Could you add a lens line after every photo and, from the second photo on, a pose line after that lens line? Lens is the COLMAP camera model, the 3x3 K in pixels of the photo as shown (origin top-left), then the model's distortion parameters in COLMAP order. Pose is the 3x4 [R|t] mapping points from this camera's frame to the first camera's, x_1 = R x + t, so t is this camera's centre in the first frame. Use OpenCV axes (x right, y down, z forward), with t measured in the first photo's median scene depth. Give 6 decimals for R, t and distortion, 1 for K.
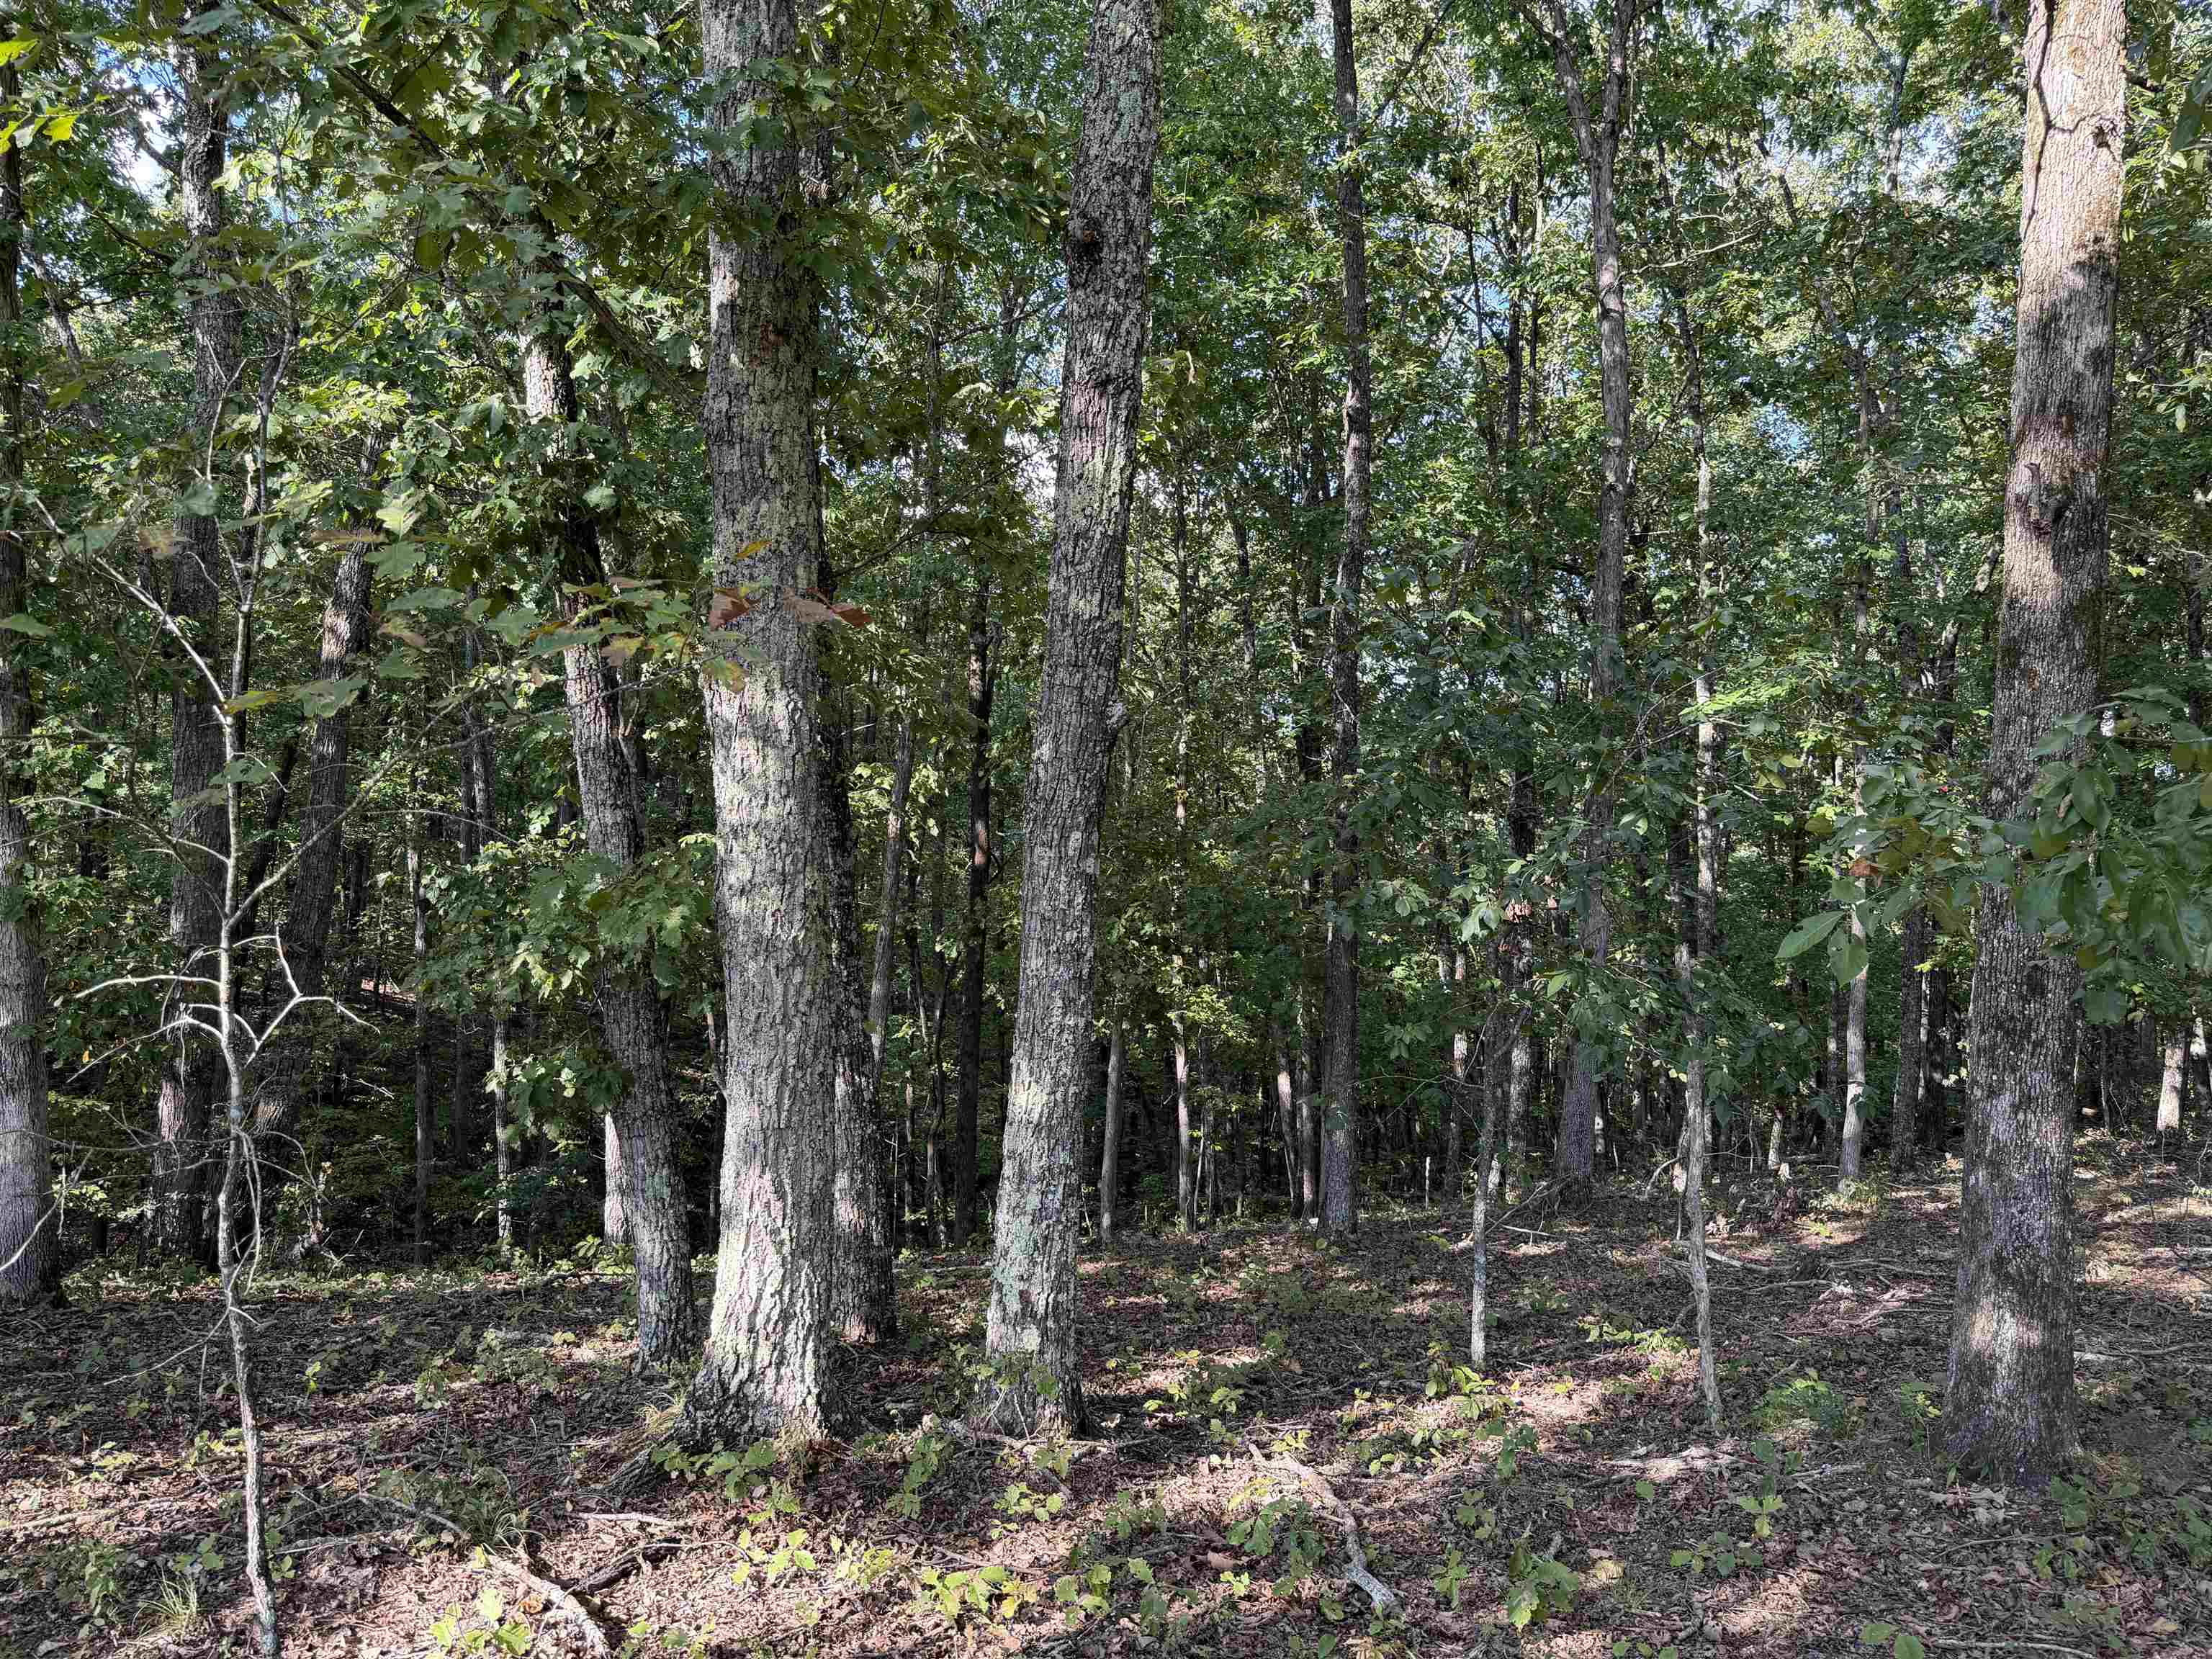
lens RADIAL K [[1591.0, 0, 1100.7], [0, 1591.0, 835.8], [0, 0, 1]] dist [0.147682, -0.169644]
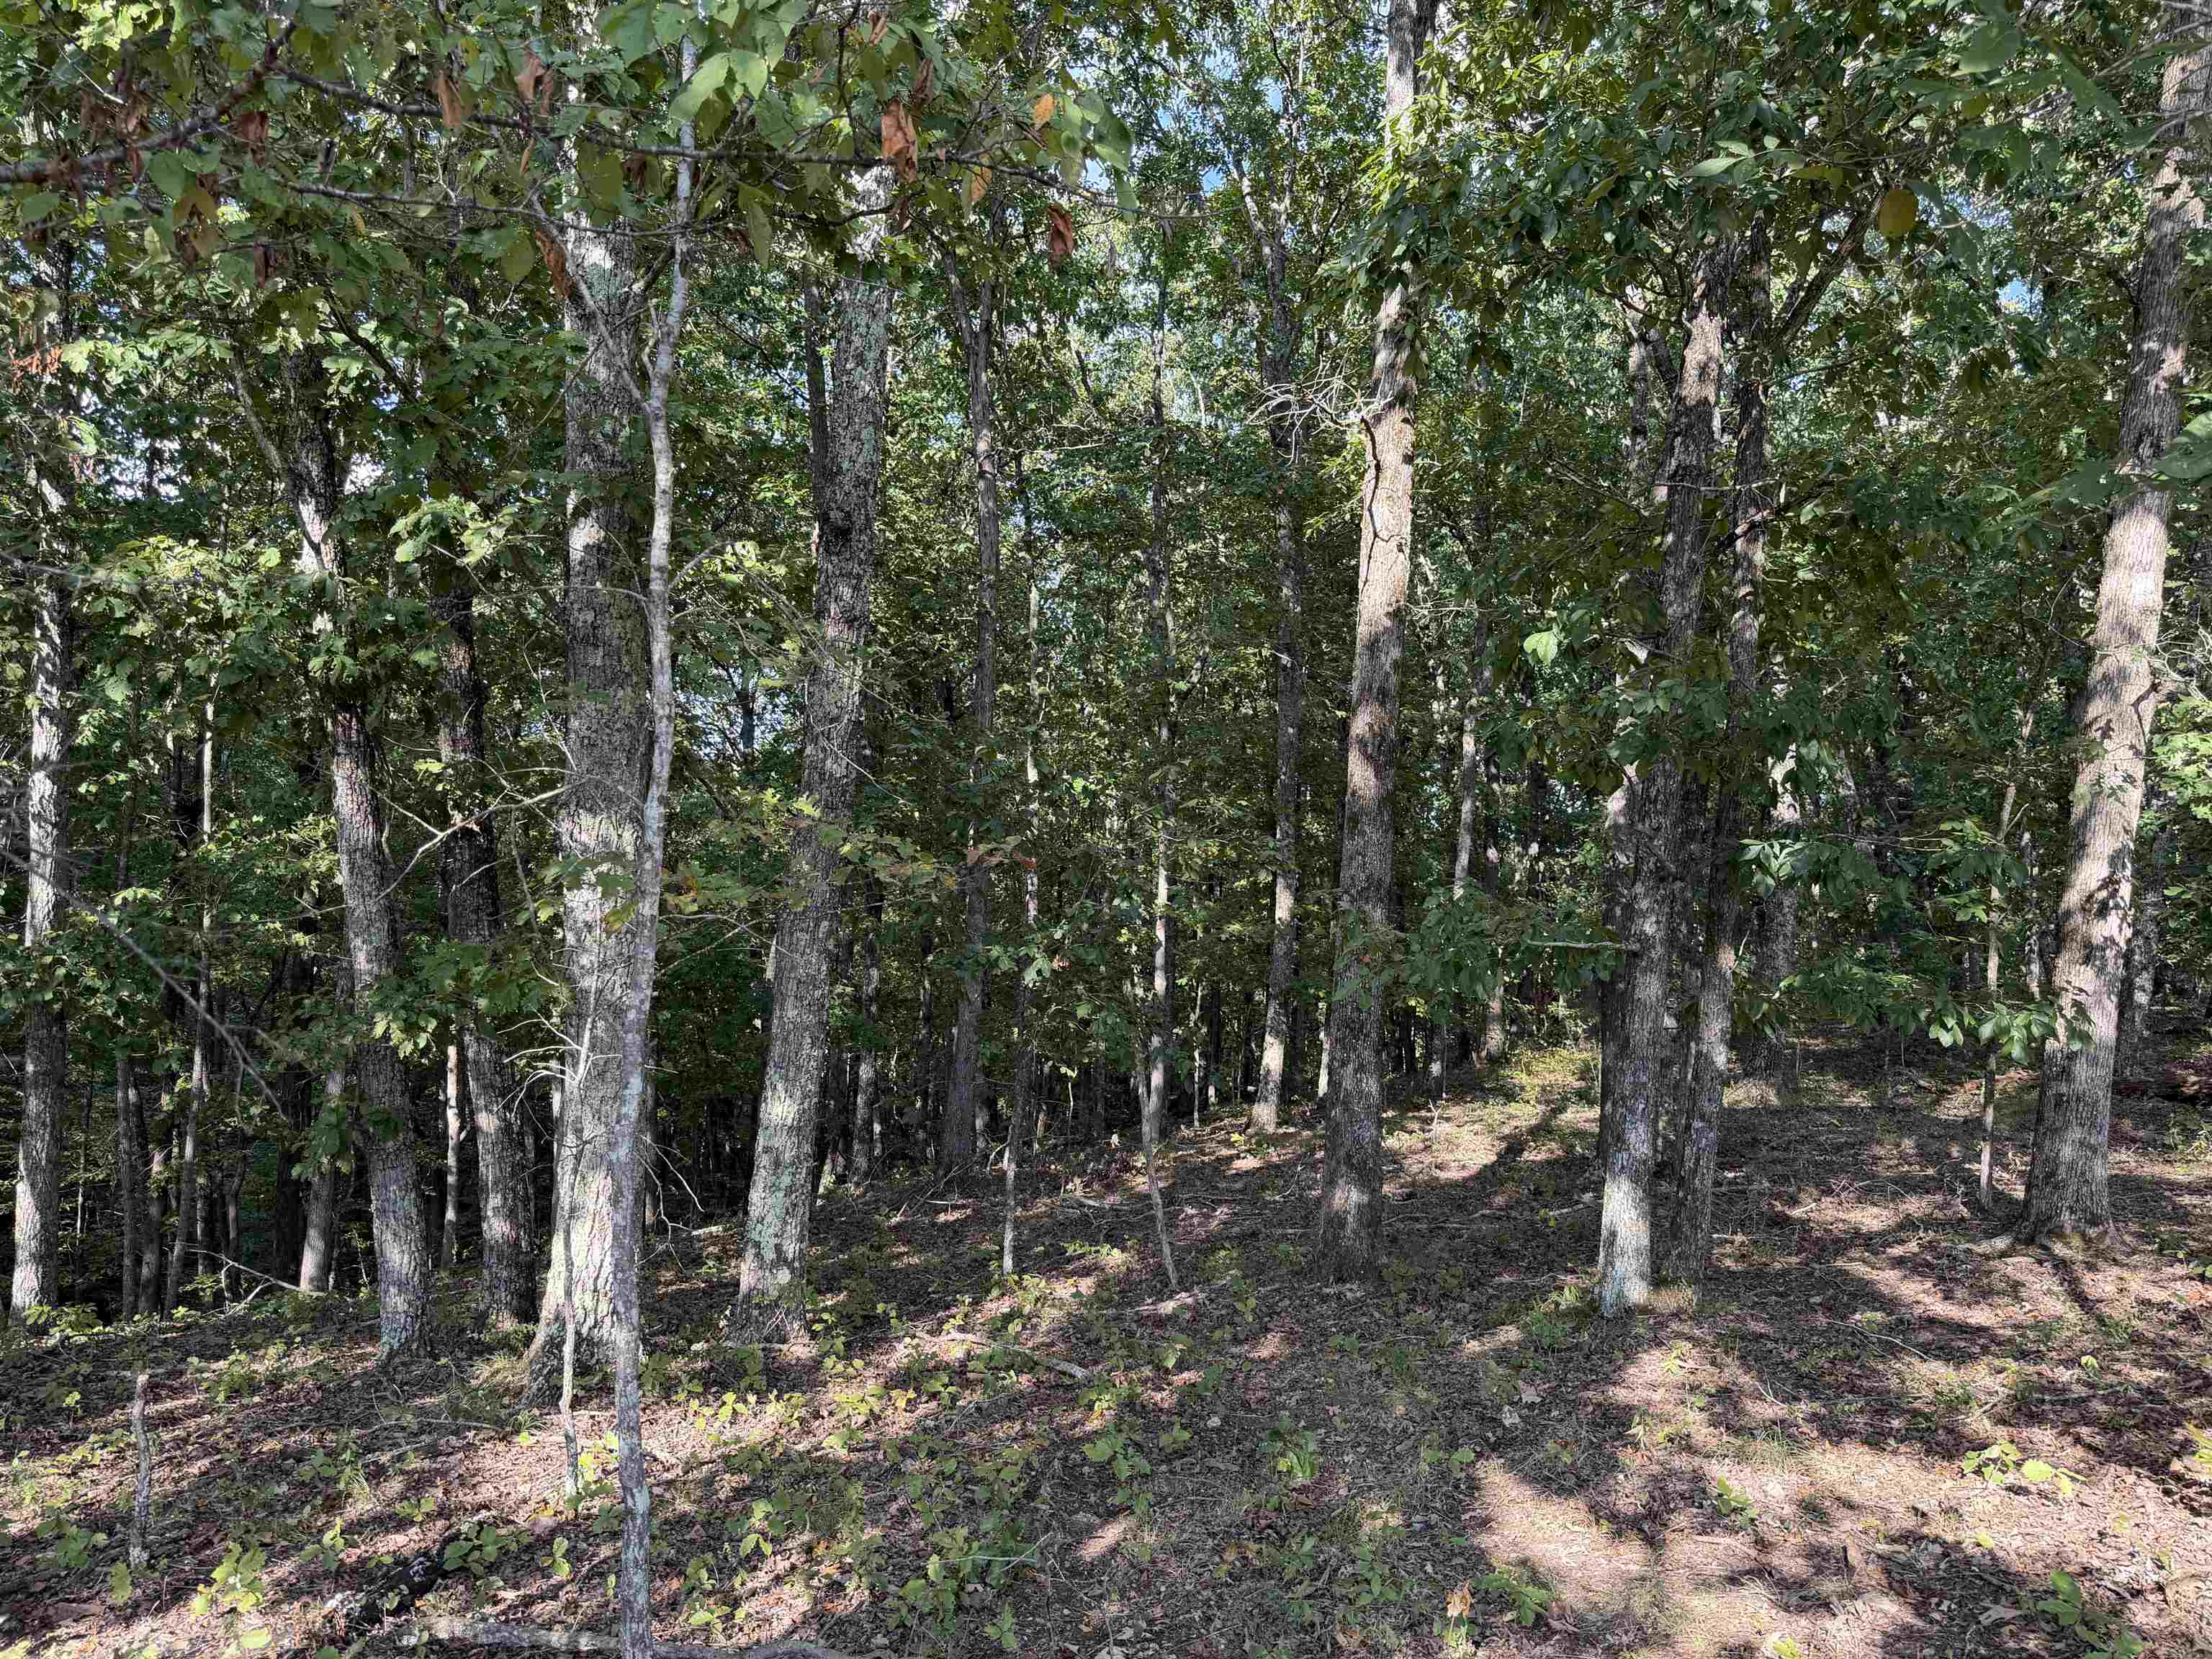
lens RADIAL K [[1591.0, 0, 1100.7], [0, 1591.0, 835.8], [0, 0, 1]] dist [0.147682, -0.169644]
pose [[0.894321, 0.012656, 0.447247, -0.436006], [-0.007154, 0.999877, -0.013987, -0.061004], [-0.447369, 0.009309, 0.894301, -0.409409]]
